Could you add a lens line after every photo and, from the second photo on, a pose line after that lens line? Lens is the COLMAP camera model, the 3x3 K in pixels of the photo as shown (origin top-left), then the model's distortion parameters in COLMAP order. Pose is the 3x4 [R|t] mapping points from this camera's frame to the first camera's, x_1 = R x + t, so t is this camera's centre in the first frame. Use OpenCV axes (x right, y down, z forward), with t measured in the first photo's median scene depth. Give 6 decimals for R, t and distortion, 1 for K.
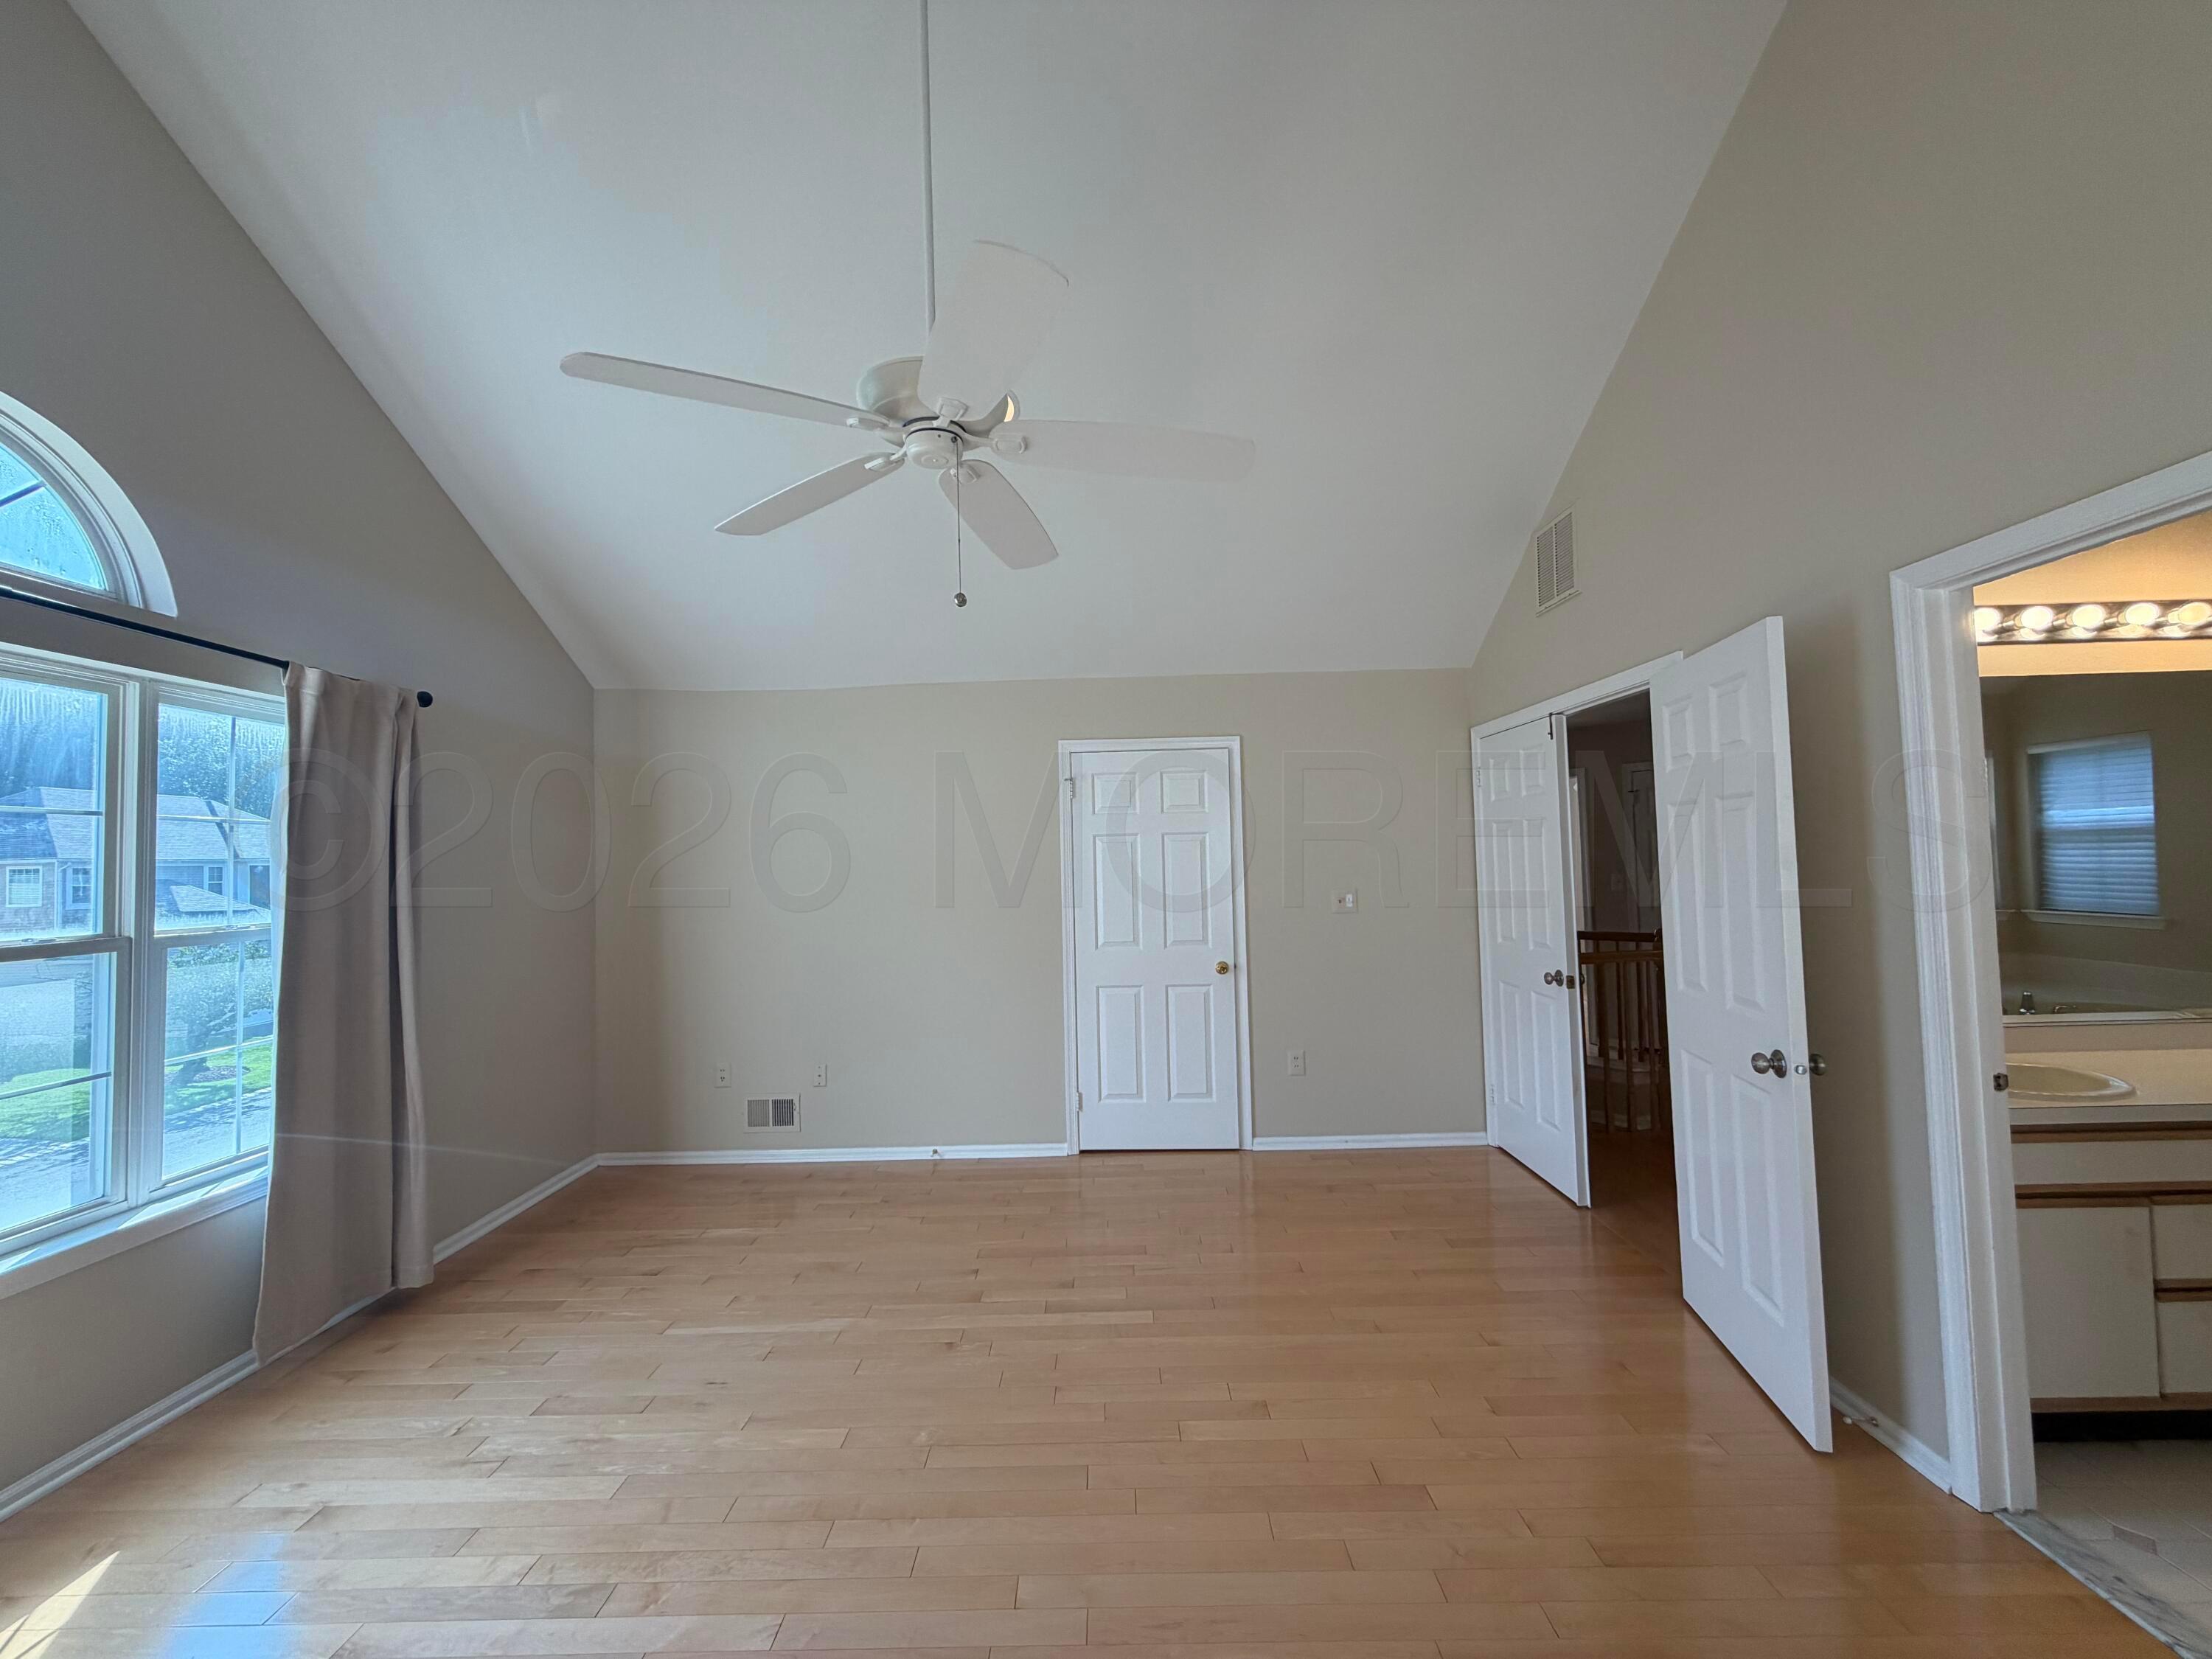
lens RADIAL K [[878.3, 0, 1104.1], [0, 878.3, 830.0], [0, 0, 1]] dist [-0.000686, 0.000498]
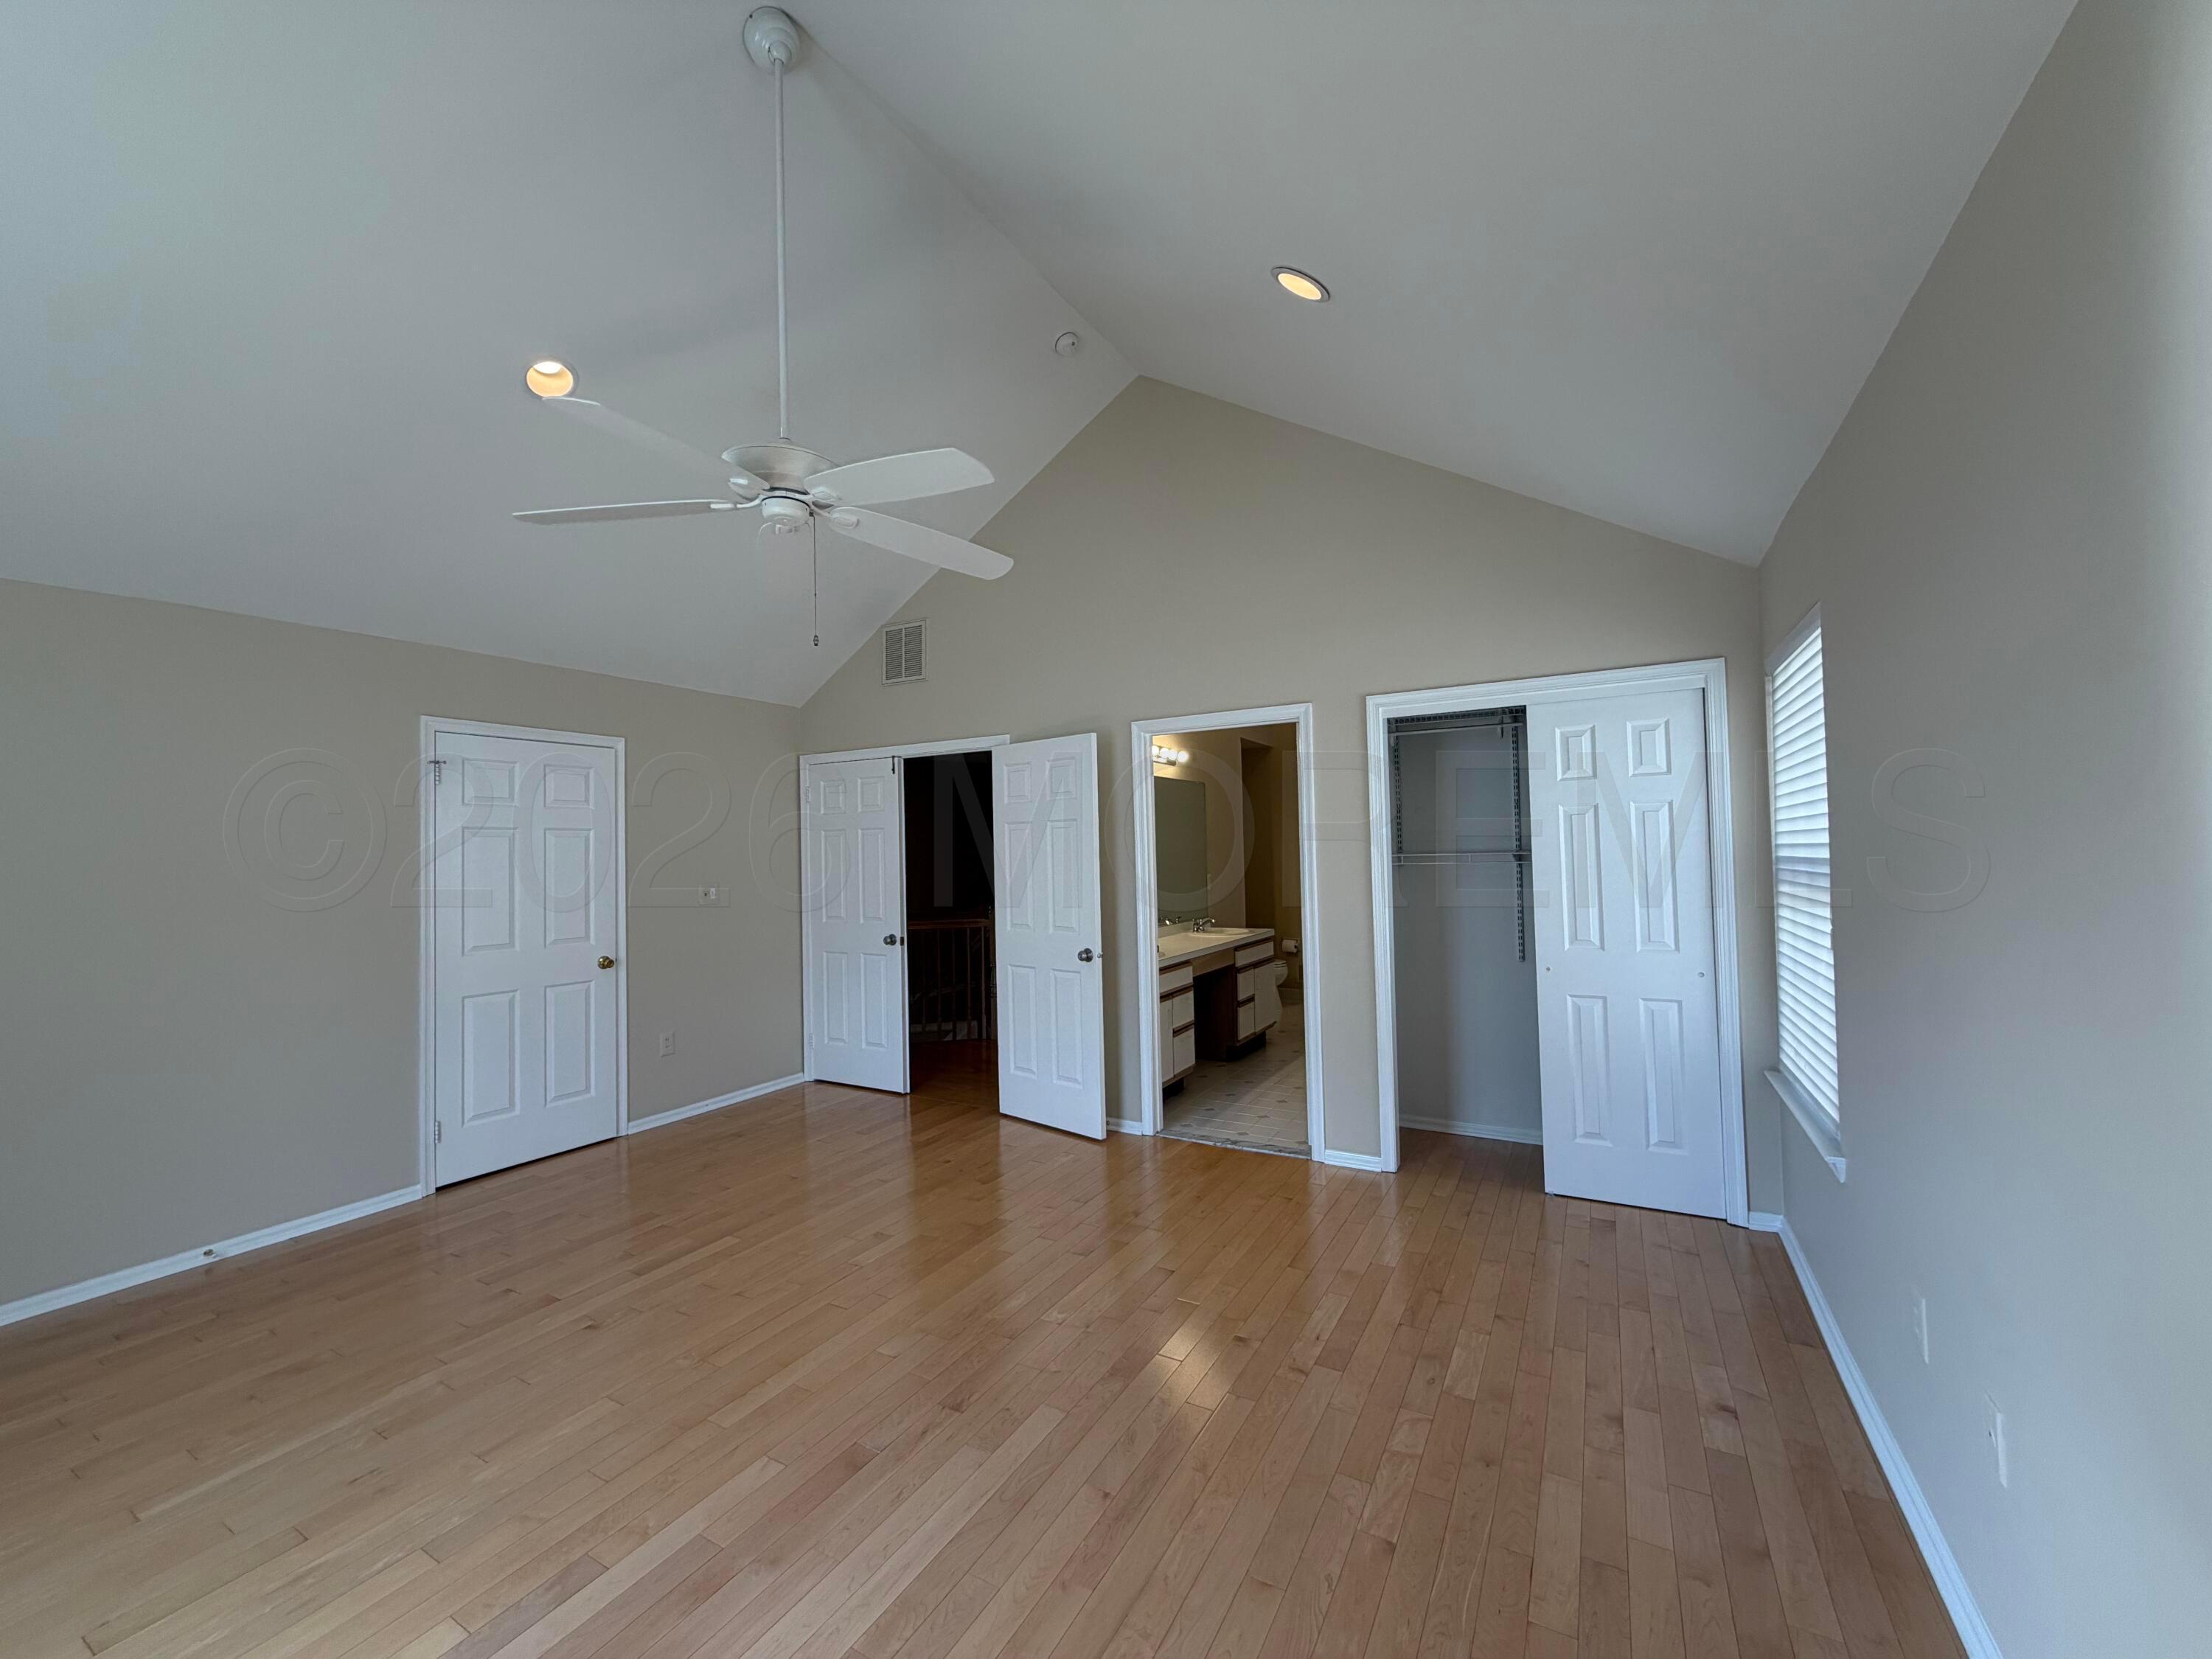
lens RADIAL K [[878.3, 0, 1102.7], [0, 878.3, 832.7], [0, 0, 1]] dist [-0.000686, 0.000498]
pose [[0.484669, 0.034864, 0.874002, -0.715789], [-0.024639, 0.999353, -0.026201, 0.027447], [-0.874350, -0.008836, 0.485215, 0.001139]]
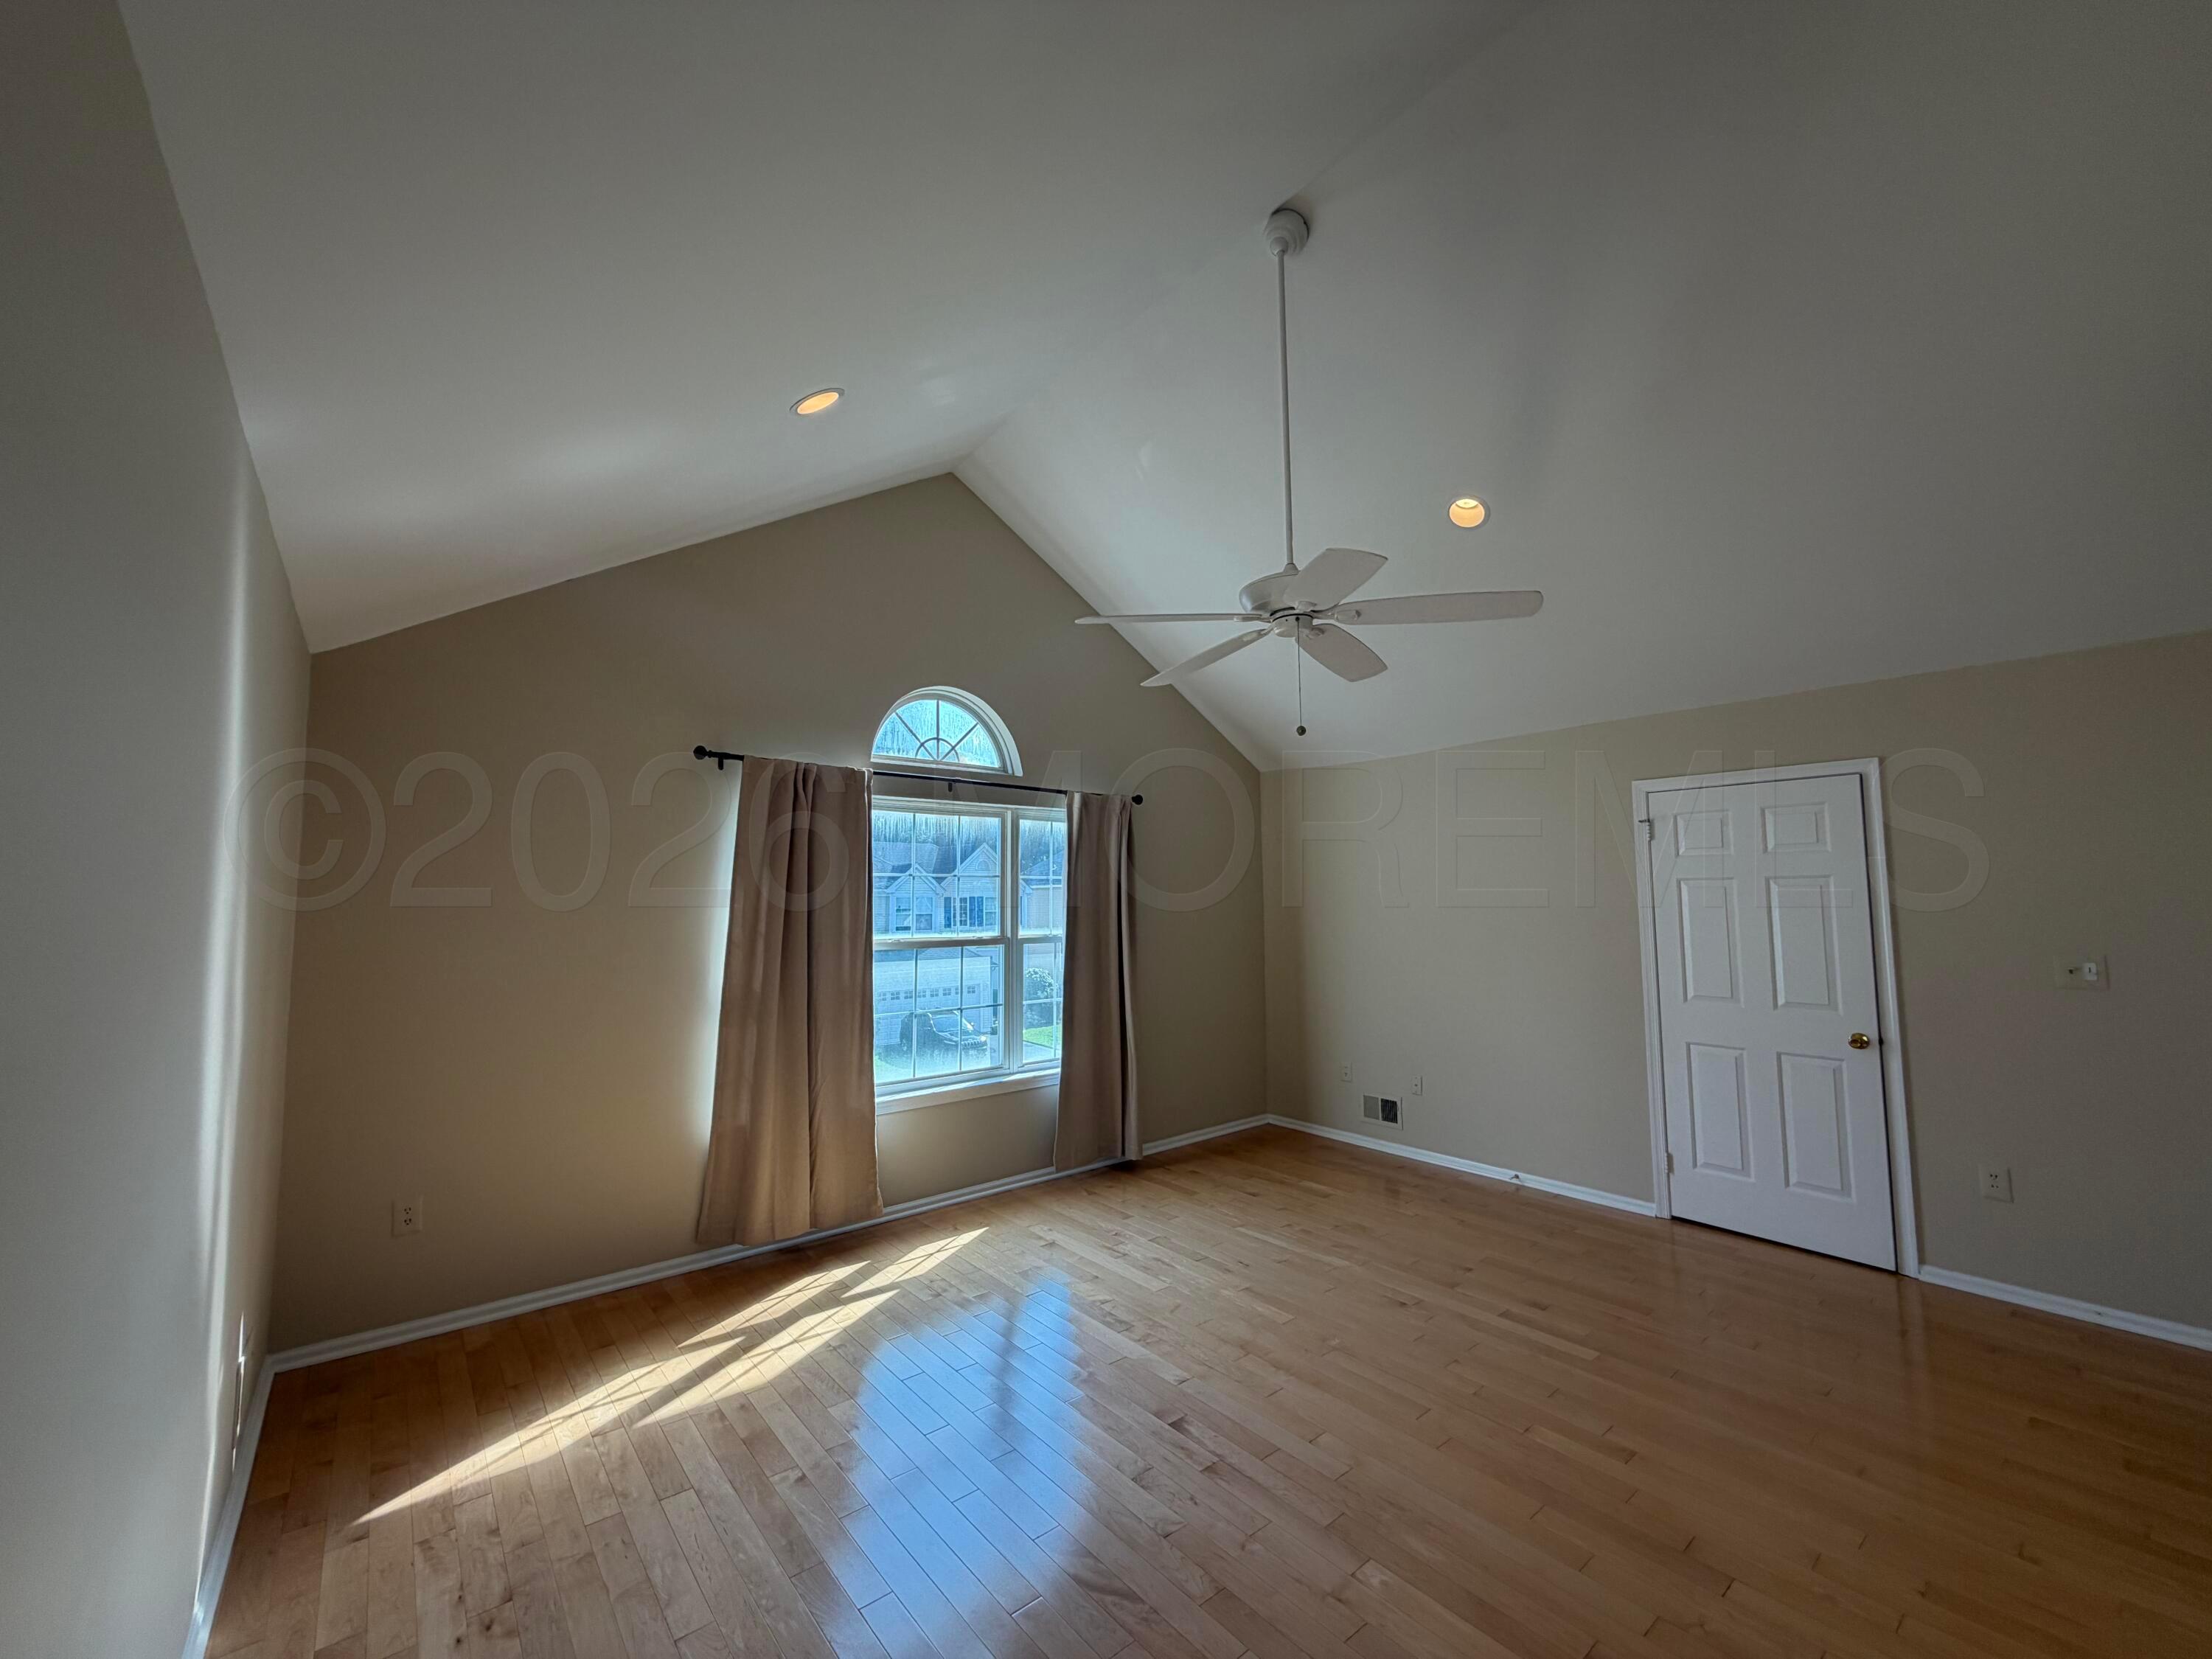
lens RADIAL K [[878.3, 0, 1103.7], [0, 878.3, 833.6], [0, 0, 1]] dist [-0.000686, 0.000498]
pose [[0.642274, -0.039245, -0.765470, 0.471494], [0.020801, 0.999213, -0.033775, -0.035492], [0.766193, 0.005770, 0.642585, -0.104117]]
